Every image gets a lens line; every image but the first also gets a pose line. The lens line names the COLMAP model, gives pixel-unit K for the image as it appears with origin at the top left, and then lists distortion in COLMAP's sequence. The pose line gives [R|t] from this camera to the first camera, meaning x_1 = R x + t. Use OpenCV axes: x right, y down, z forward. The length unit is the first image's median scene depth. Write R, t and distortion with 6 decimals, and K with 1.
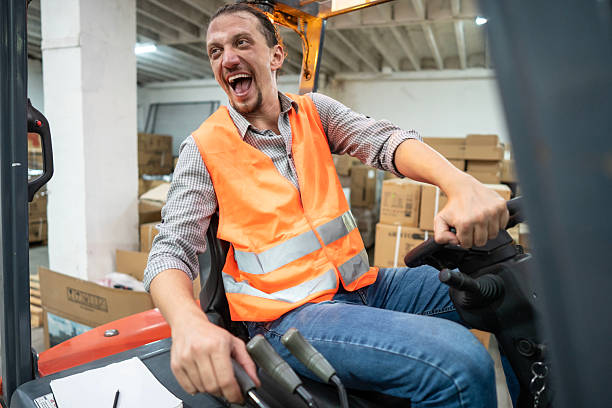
lens RADIAL K [[424.4, 0, 306.0], [0, 424.4, 204.0], [0, 0, 1]] dist [-0.039322, 0.002978]
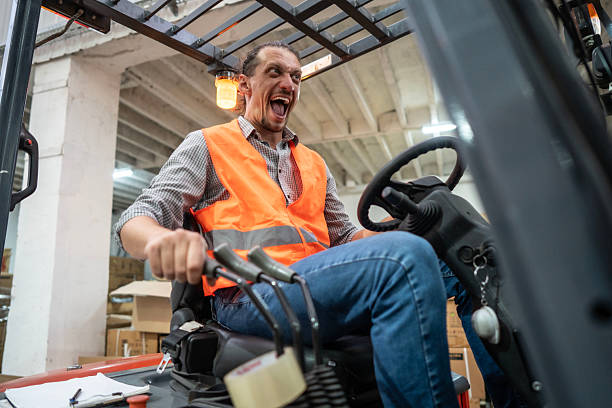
lens RADIAL K [[429.3, 0, 306.0], [0, 429.3, 204.0], [0, 0, 1]] dist [-0.031371, -0.002317]
pose [[0.996486, -0.053572, 0.064385, 0.006487], [0.071487, 0.944550, -0.320490, 0.099675], [-0.043645, 0.323967, 0.945061, -0.016630]]
